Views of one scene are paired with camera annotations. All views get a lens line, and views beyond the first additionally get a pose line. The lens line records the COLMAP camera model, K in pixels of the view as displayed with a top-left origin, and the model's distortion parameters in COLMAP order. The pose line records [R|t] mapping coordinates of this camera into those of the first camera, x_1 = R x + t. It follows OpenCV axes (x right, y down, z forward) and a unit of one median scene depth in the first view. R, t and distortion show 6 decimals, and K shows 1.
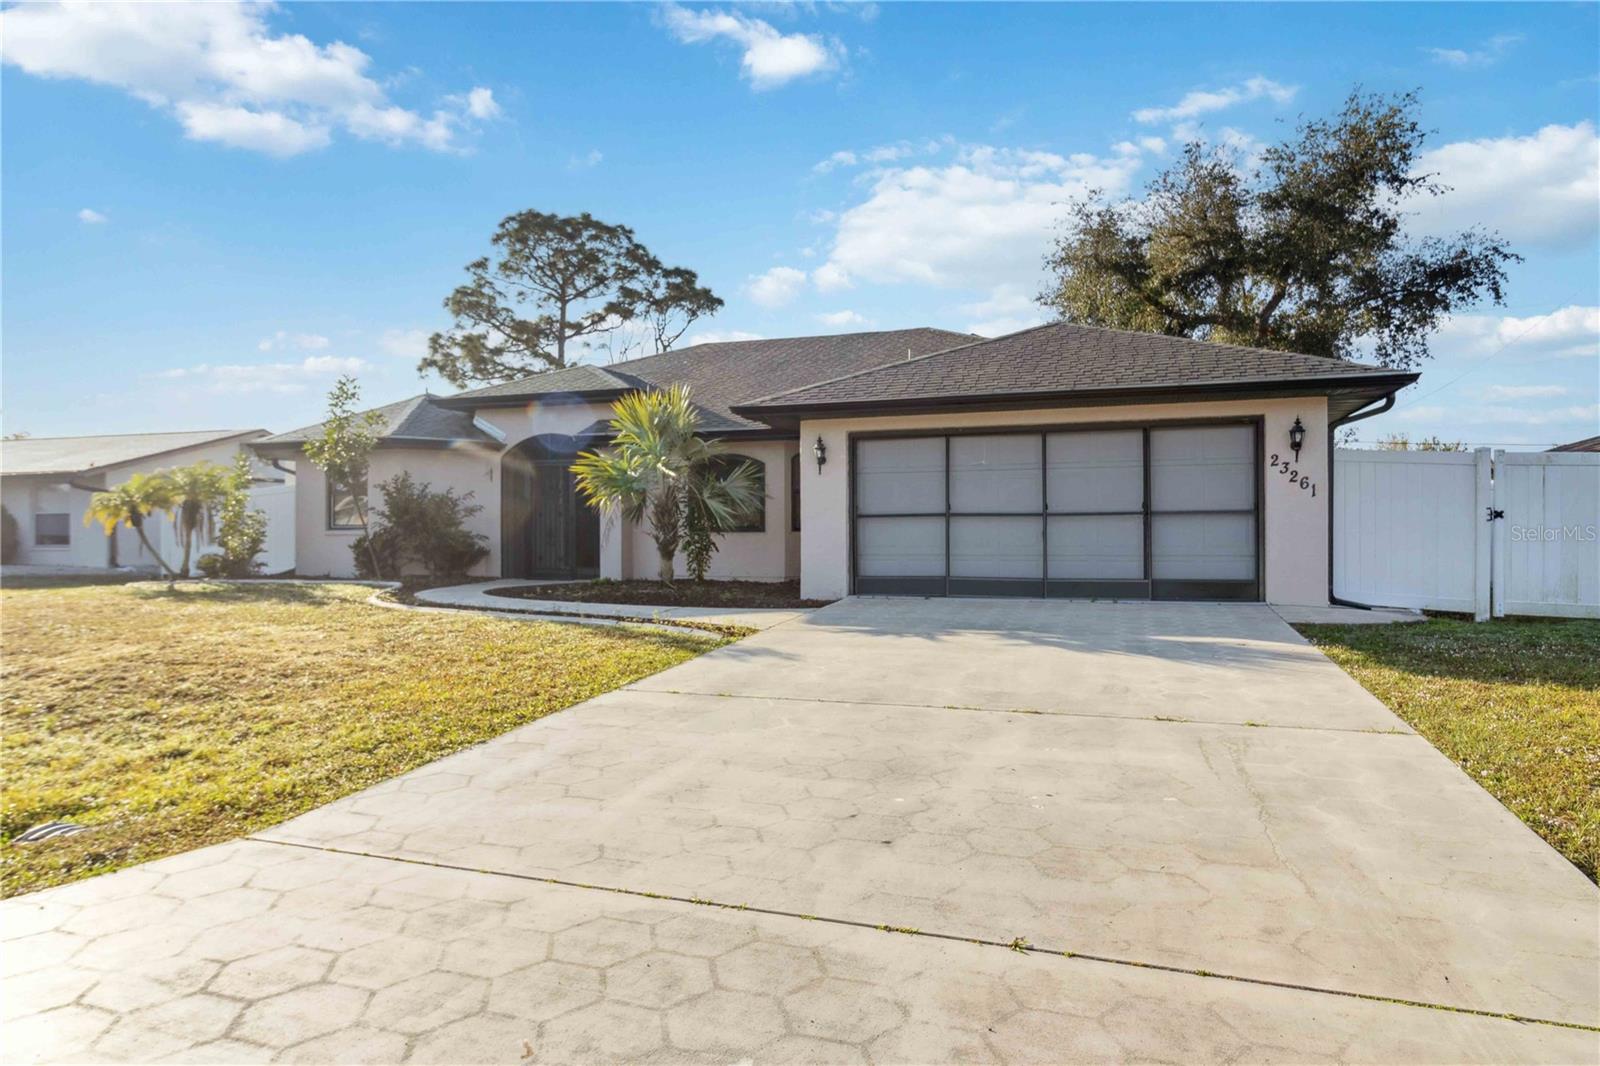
lens RADIAL K [[1001.5, 0, 796.0], [0, 1001.5, 536.8], [0, 0, 1]] dist [-0.000385, -0.000002]
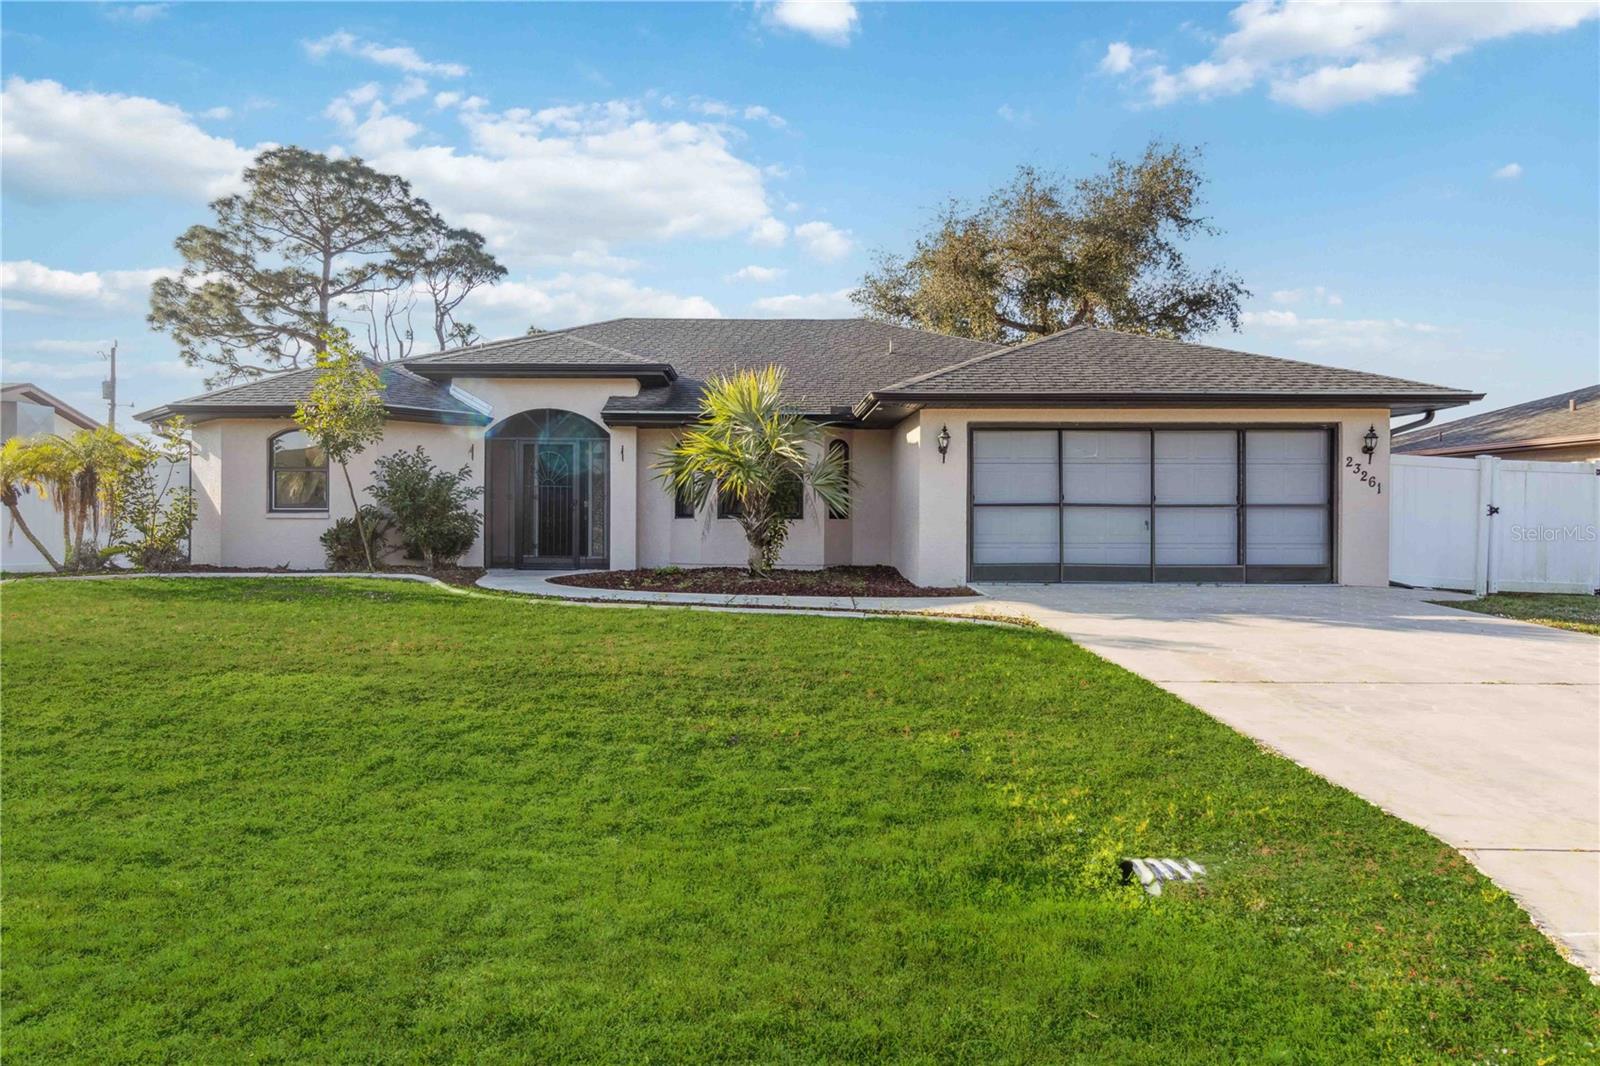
lens RADIAL K [[999.1, 0, 771.1], [0, 999.1, 534.4], [0, 0, 1]] dist [-0.002022, -0.000940]
pose [[0.946372, 0.002510, 0.323069, -0.431612], [-0.006809, 0.999903, 0.012179, -0.001555], [-0.323007, -0.013725, 0.946297, 0.096815]]
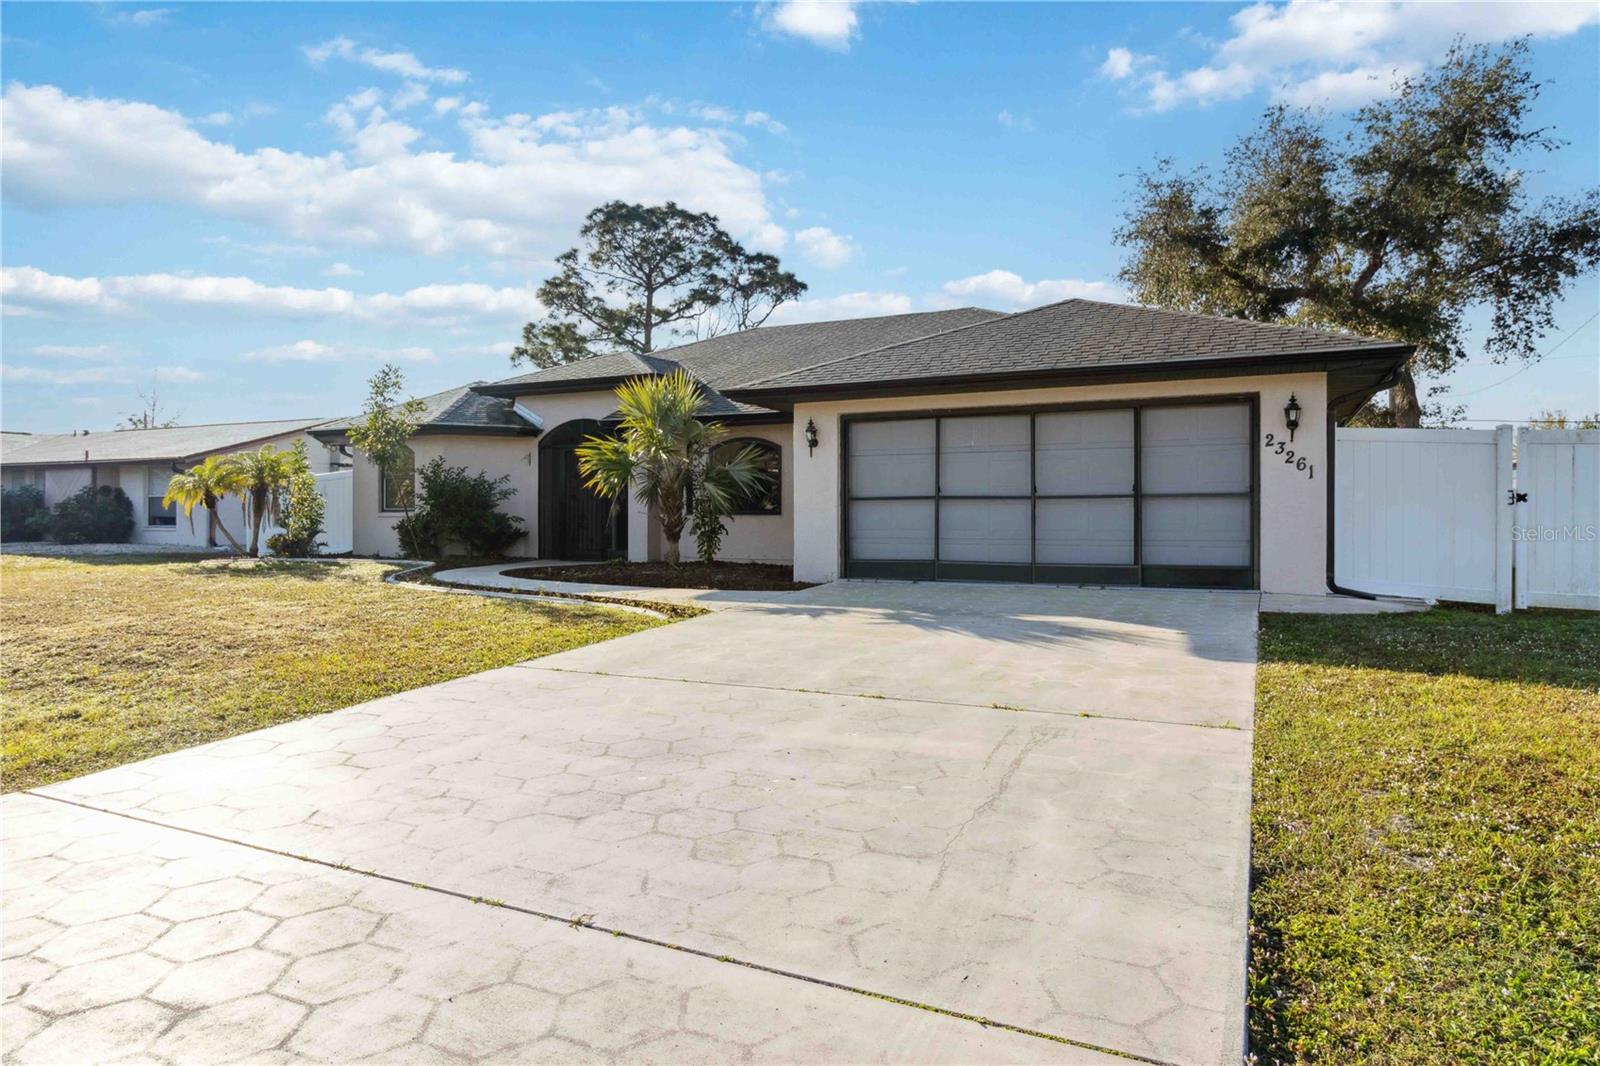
lens RADIAL K [[1001.5, 0, 797.4], [0, 1001.5, 525.4], [0, 0, 1]] dist [-0.000385, -0.000002]
pose [[0.992798, 0.004032, -0.119729, 0.120788], [-0.003495, 0.999983, 0.004700, 0.000981], [0.119746, -0.004248, 0.992796, 0.006605]]
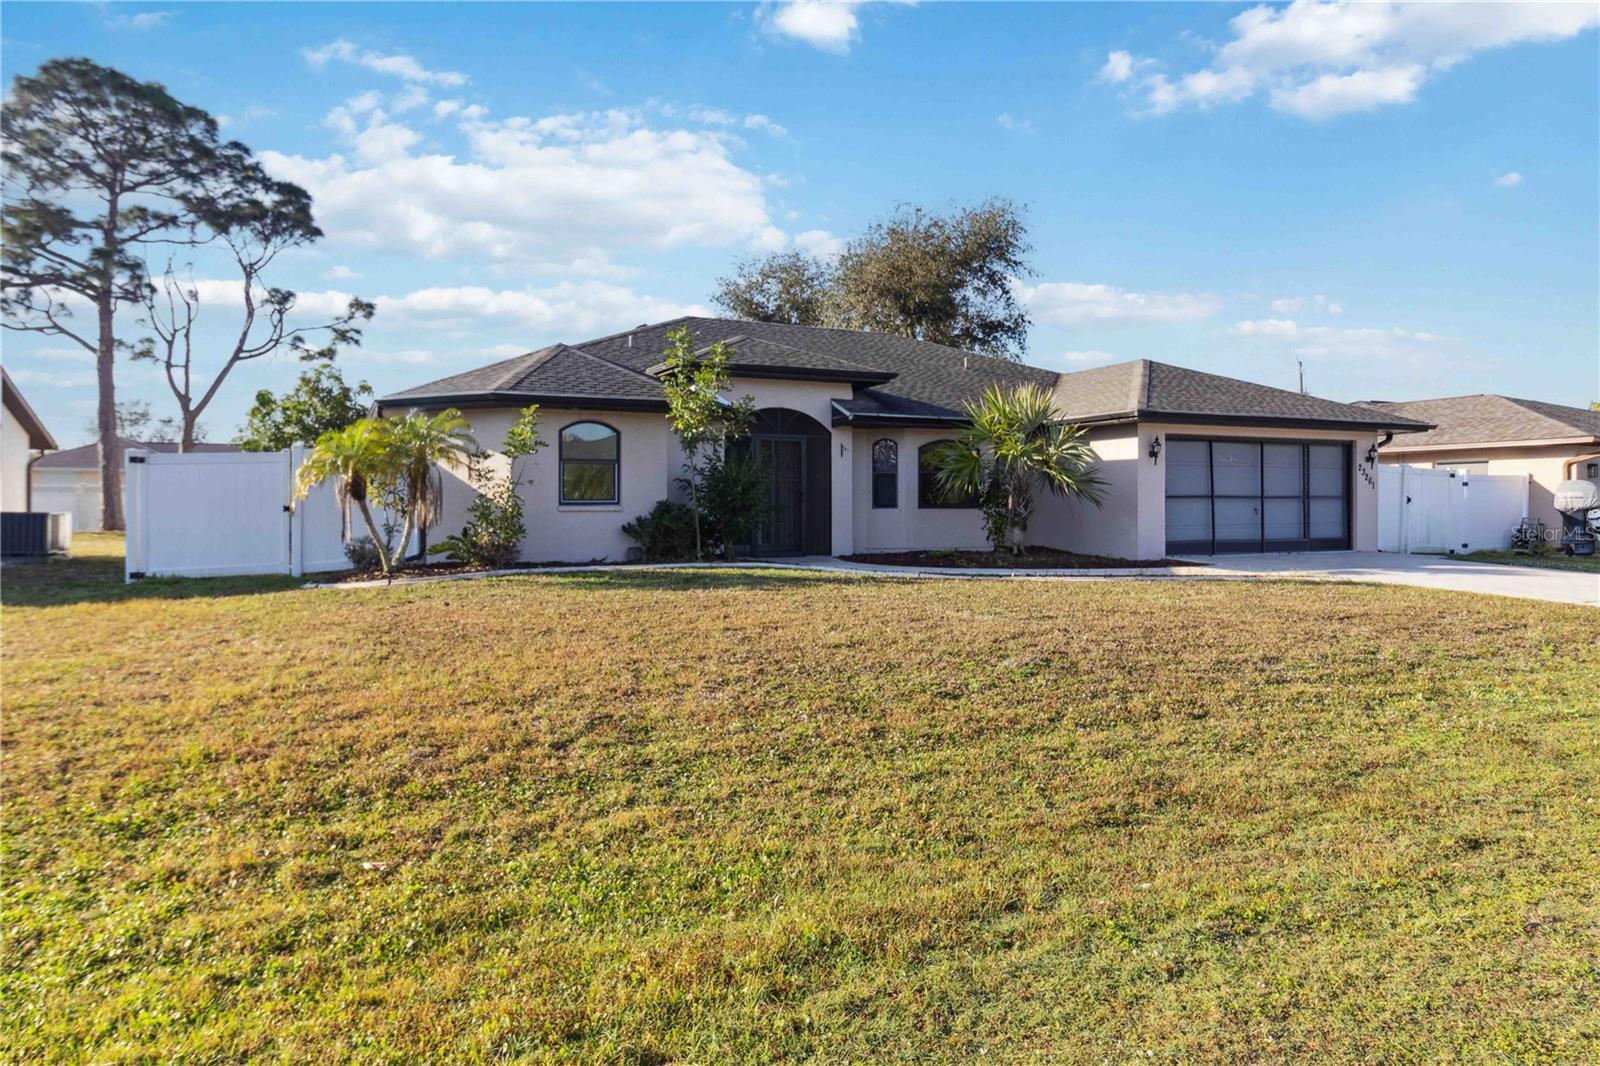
lens RADIAL K [[1001.5, 0, 795.8], [0, 1001.5, 516.2], [0, 0, 1]] dist [-0.000385, -0.000002]
pose [[0.716468, -0.004655, 0.697605, -1.154791], [0.000506, 0.999981, 0.006153, -0.003246], [-0.697620, -0.004056, 0.716456, 0.358351]]
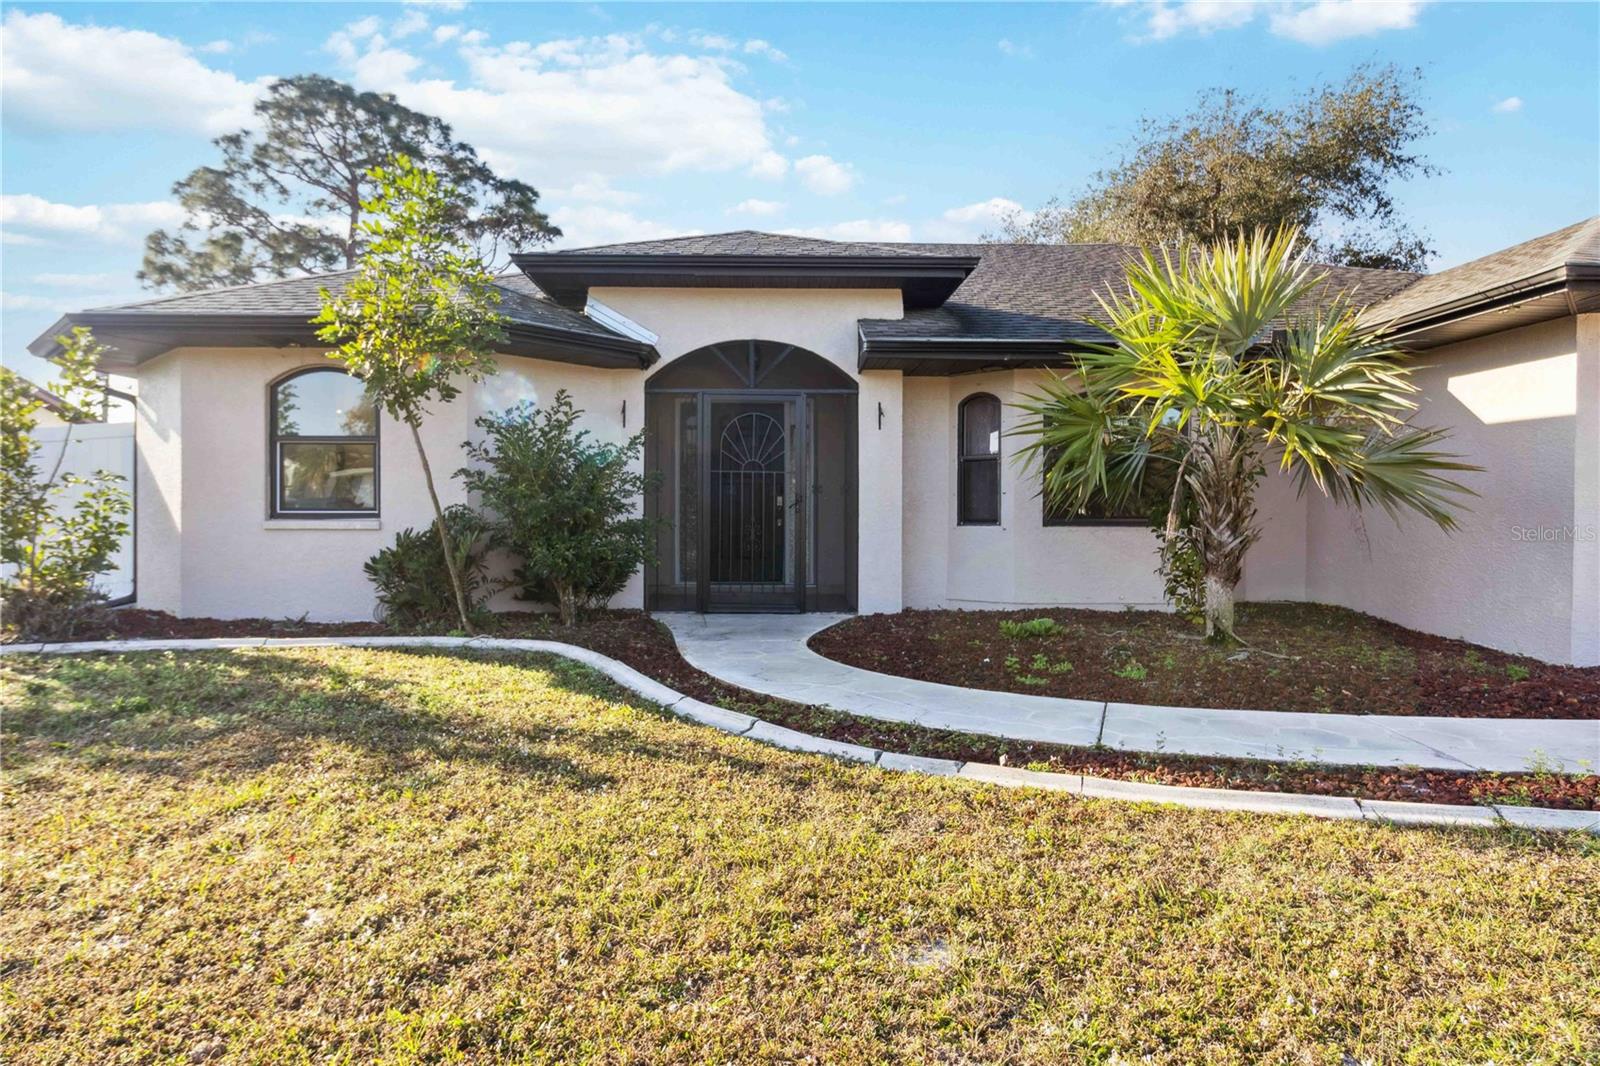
lens RADIAL K [[927.4, 0, 792.3], [0, 927.4, 530.8], [0, 0, 1]] dist [-0.003085, -0.003231]
pose [[0.936902, -0.001619, 0.349588, -0.497738], [-0.004967, 0.999827, 0.017942, -0.012506], [-0.349556, -0.018546, 0.936732, 0.664792]]
